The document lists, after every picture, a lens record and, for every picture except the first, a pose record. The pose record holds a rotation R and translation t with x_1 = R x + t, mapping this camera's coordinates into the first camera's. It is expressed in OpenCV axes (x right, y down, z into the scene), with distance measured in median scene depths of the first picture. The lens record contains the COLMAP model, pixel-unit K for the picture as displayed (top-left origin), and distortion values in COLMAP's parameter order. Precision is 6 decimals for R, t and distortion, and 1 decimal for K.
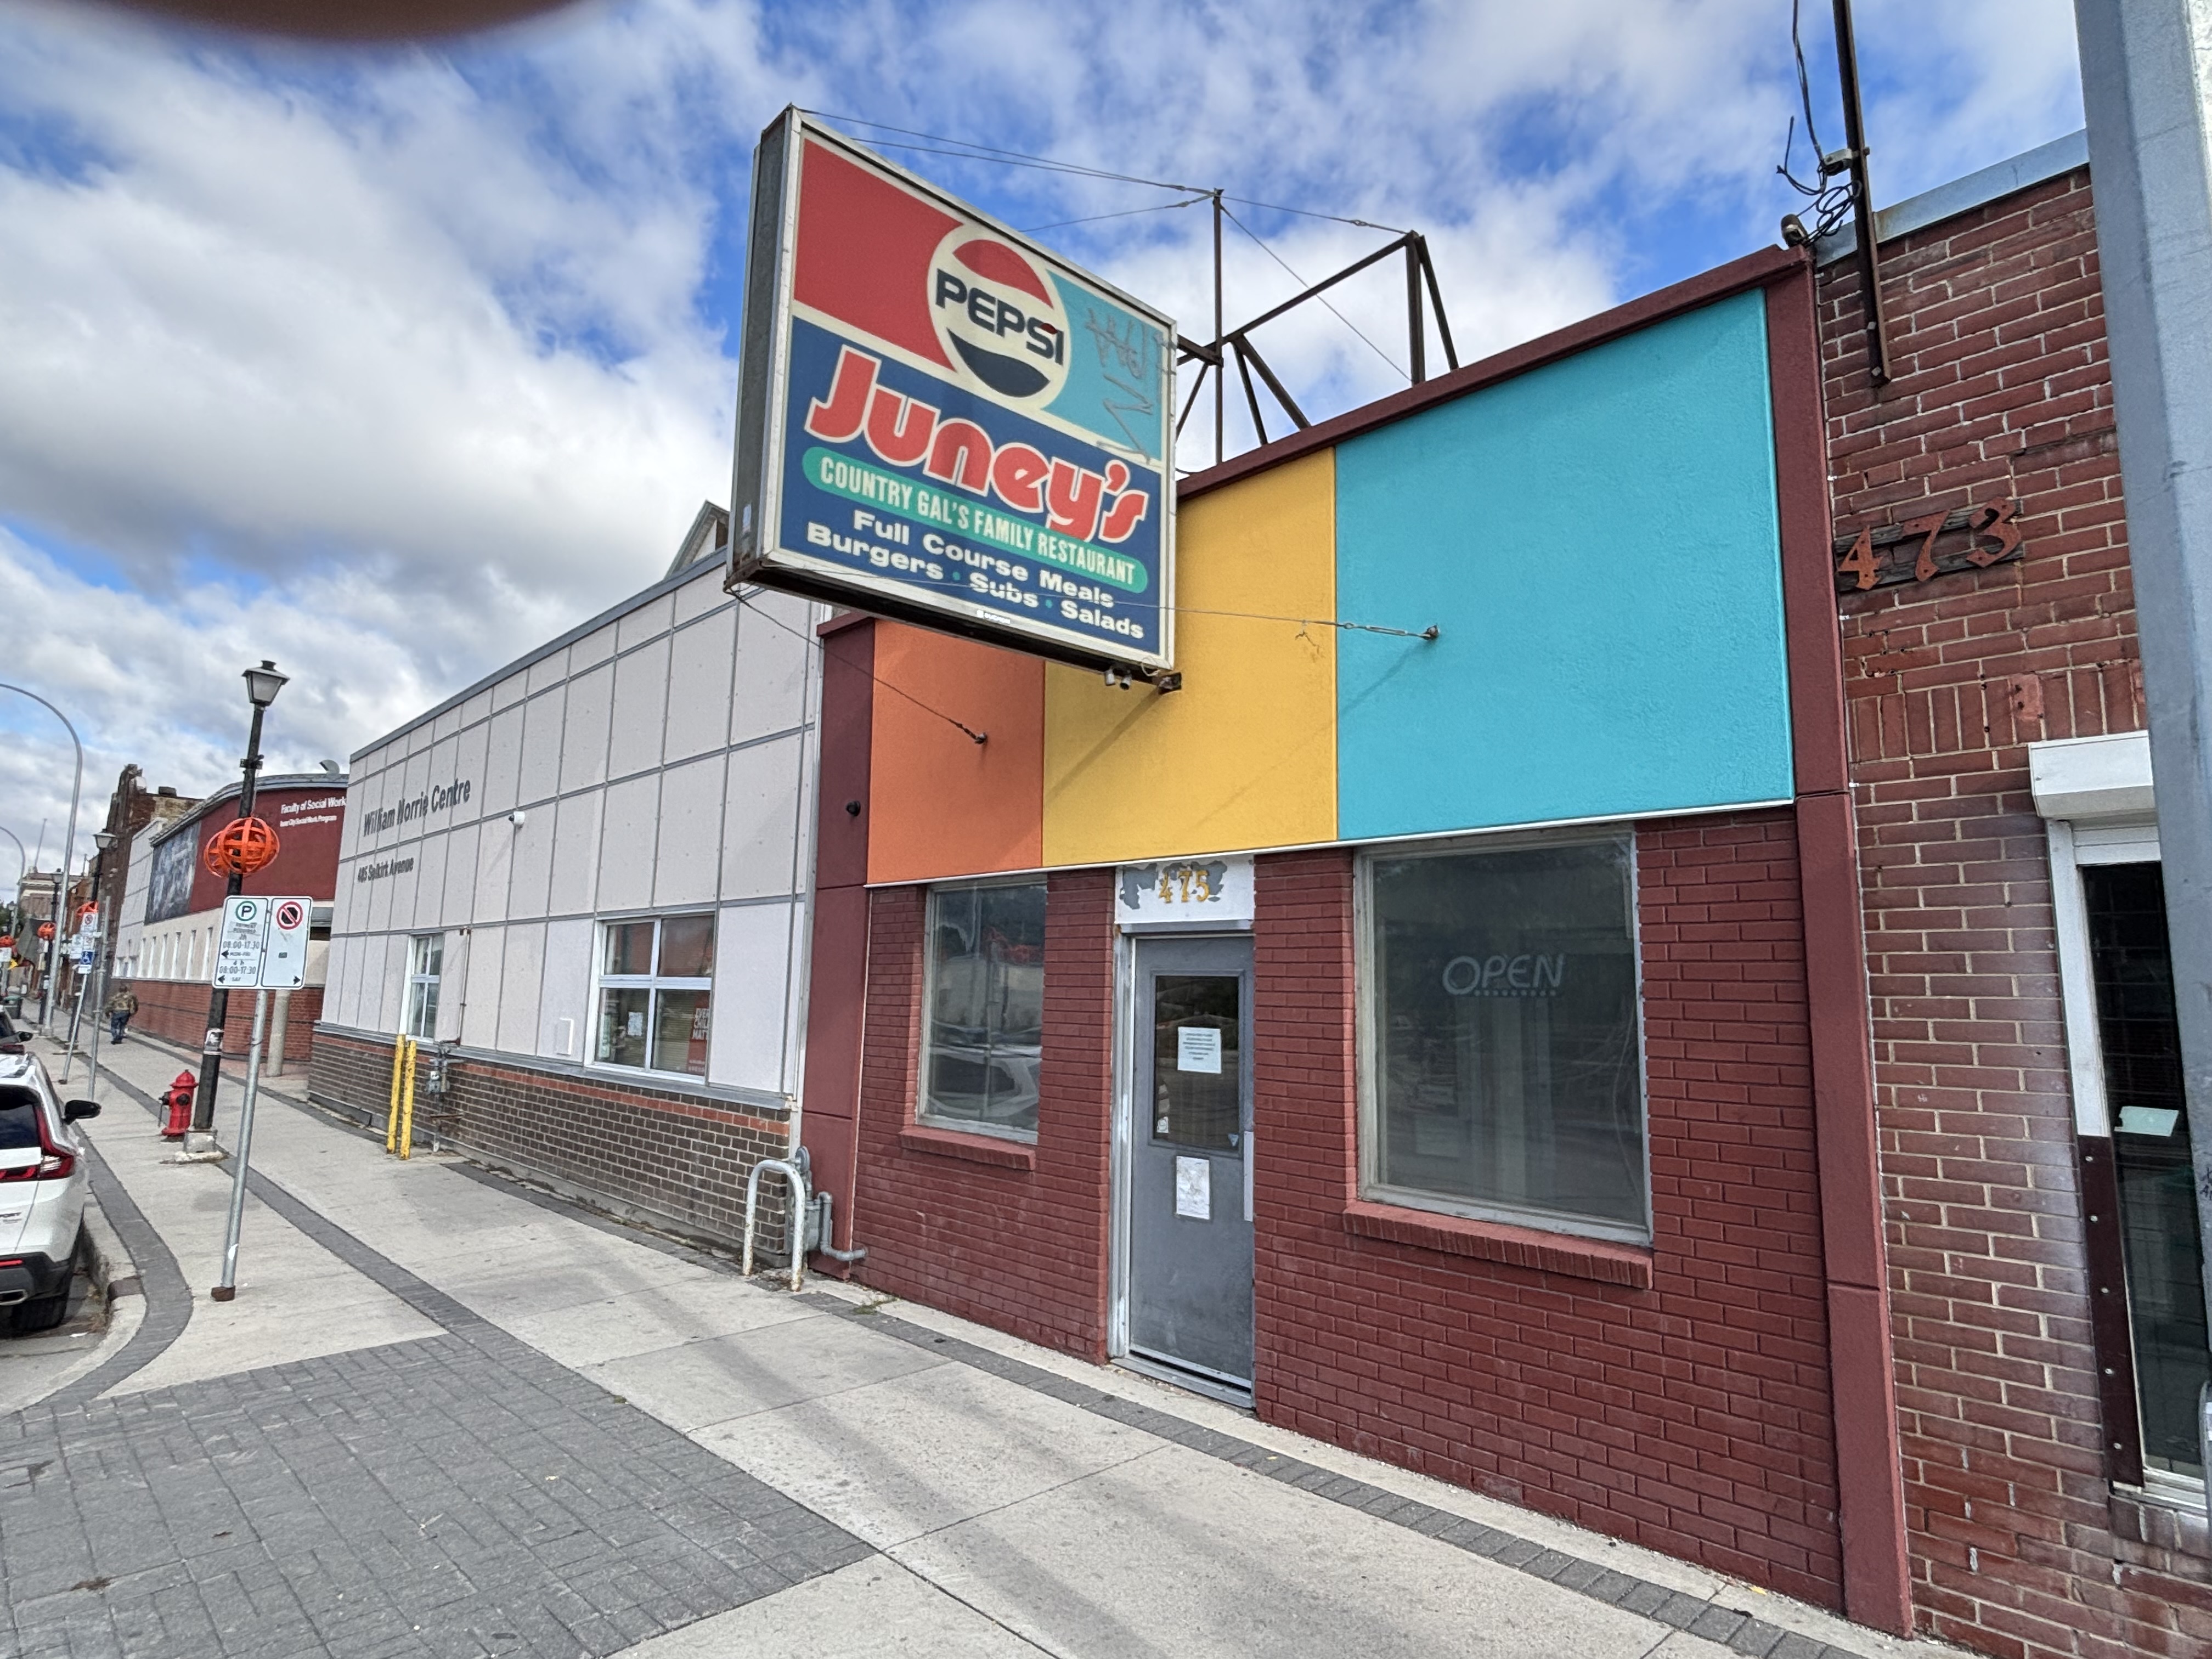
lens RADIAL K [[1161.4, 0, 1088.6], [0, 1161.4, 832.9], [0, 0, 1]] dist [0.037014, -0.036641]
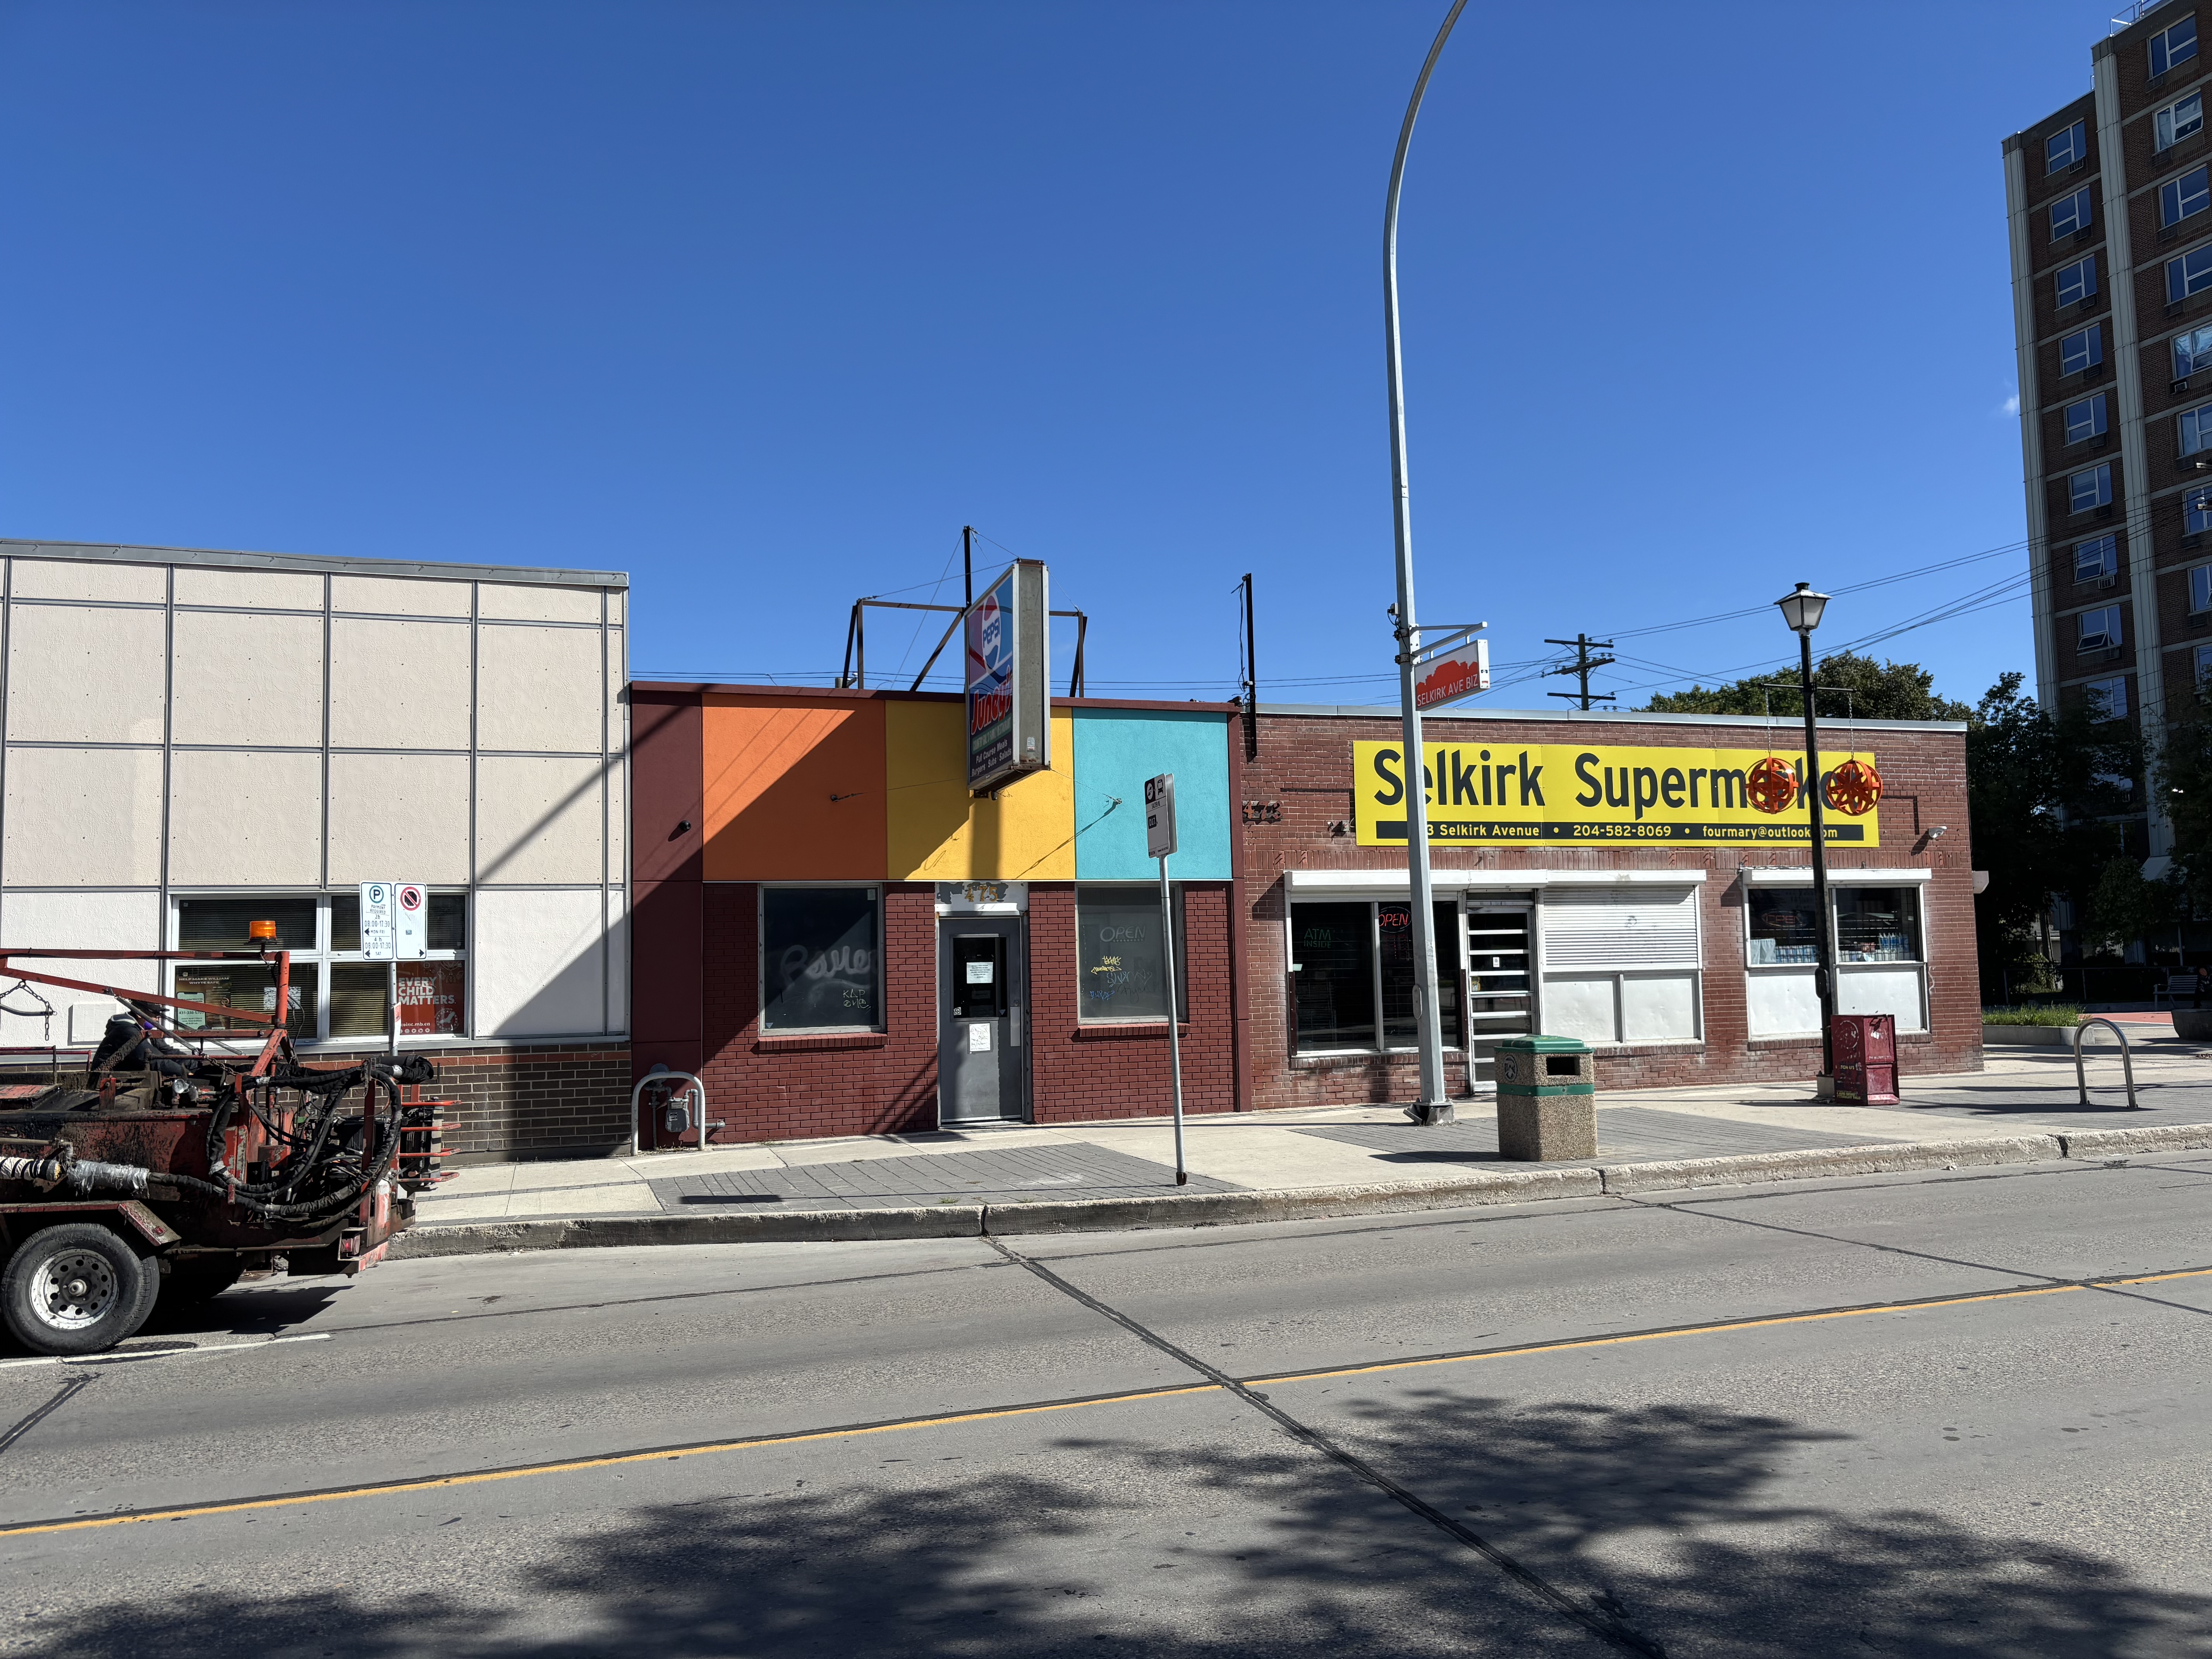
lens RADIAL K [[1642.7, 0, 1106.0], [0, 1642.7, 829.5], [0, 0, 1]] dist [0.056375, -0.046288]
pose [[0.431393, 0.045193, 0.901032, -2.536457], [-0.093641, 0.995593, -0.005103, -0.074557], [-0.897291, -0.082172, 0.433723, -0.458813]]
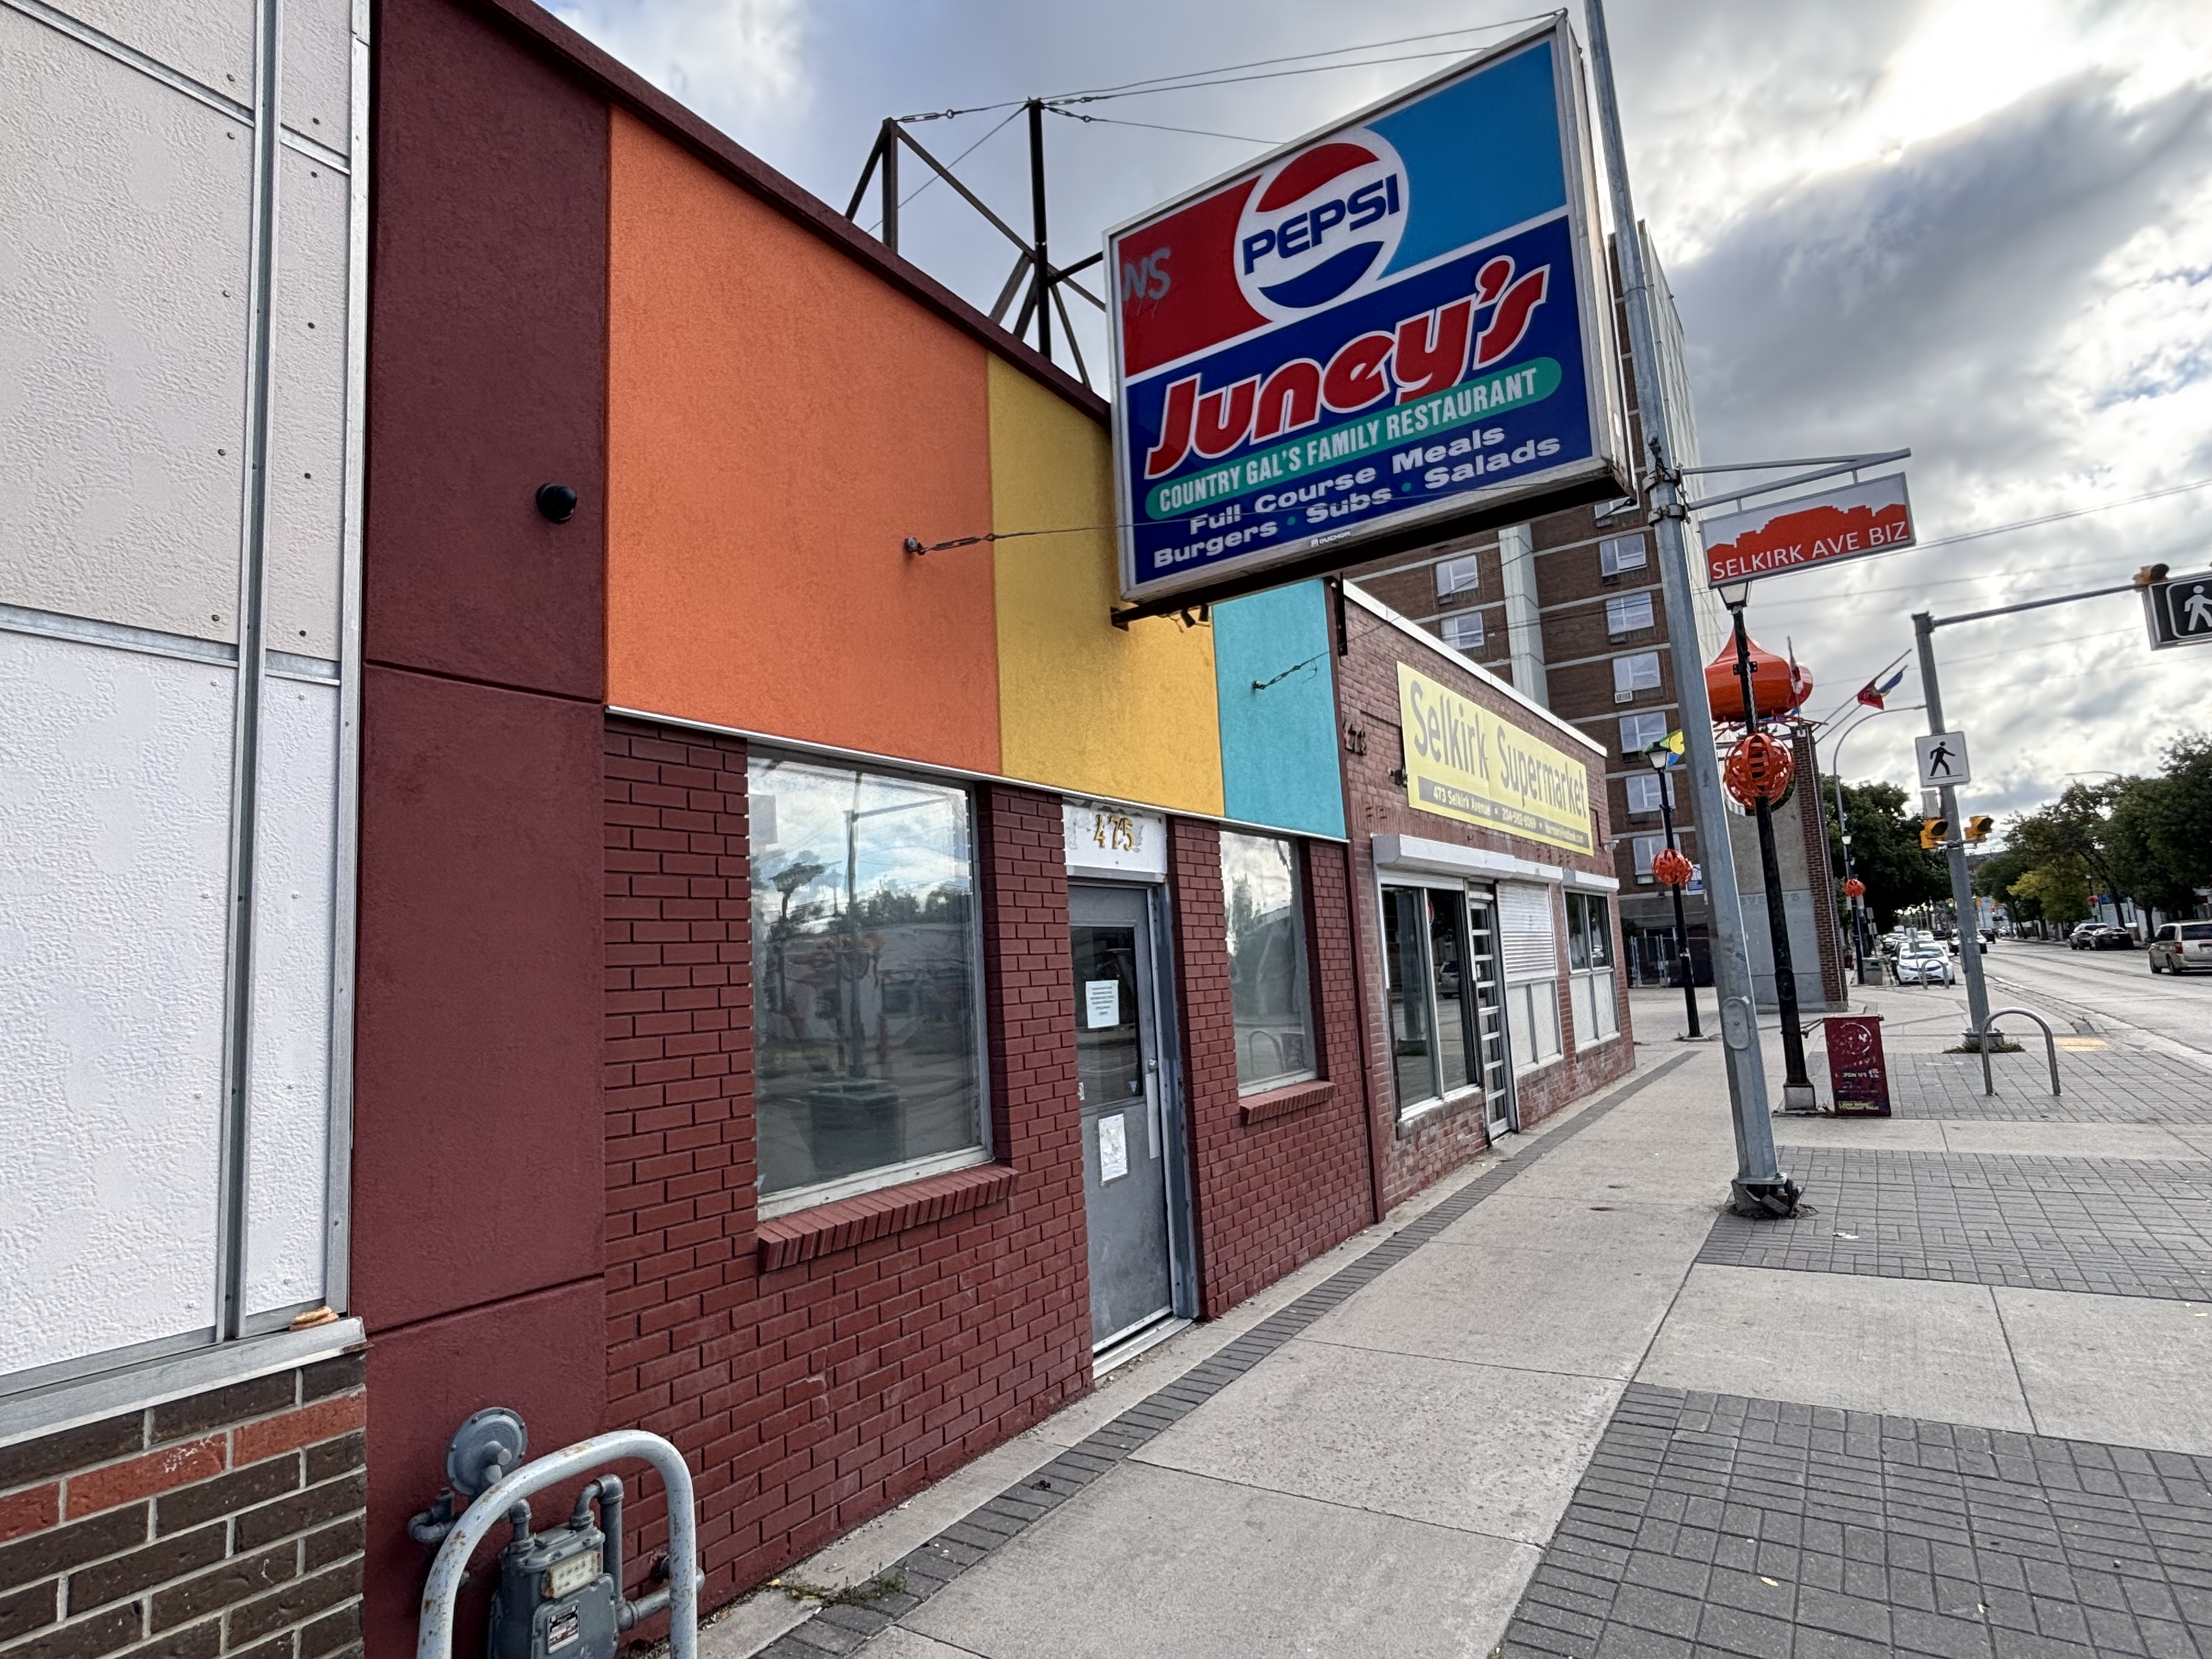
lens RADIAL K [[1201.8, 0, 1101.2], [0, 1201.8, 819.9], [0, 0, 1]] dist [0.017560, -0.001294]
pose [[-0.231428, 0.115320, 0.965993, -0.903409], [-0.086049, 0.986631, -0.138399, 0.181850], [-0.969039, -0.115152, -0.218410, 1.281339]]
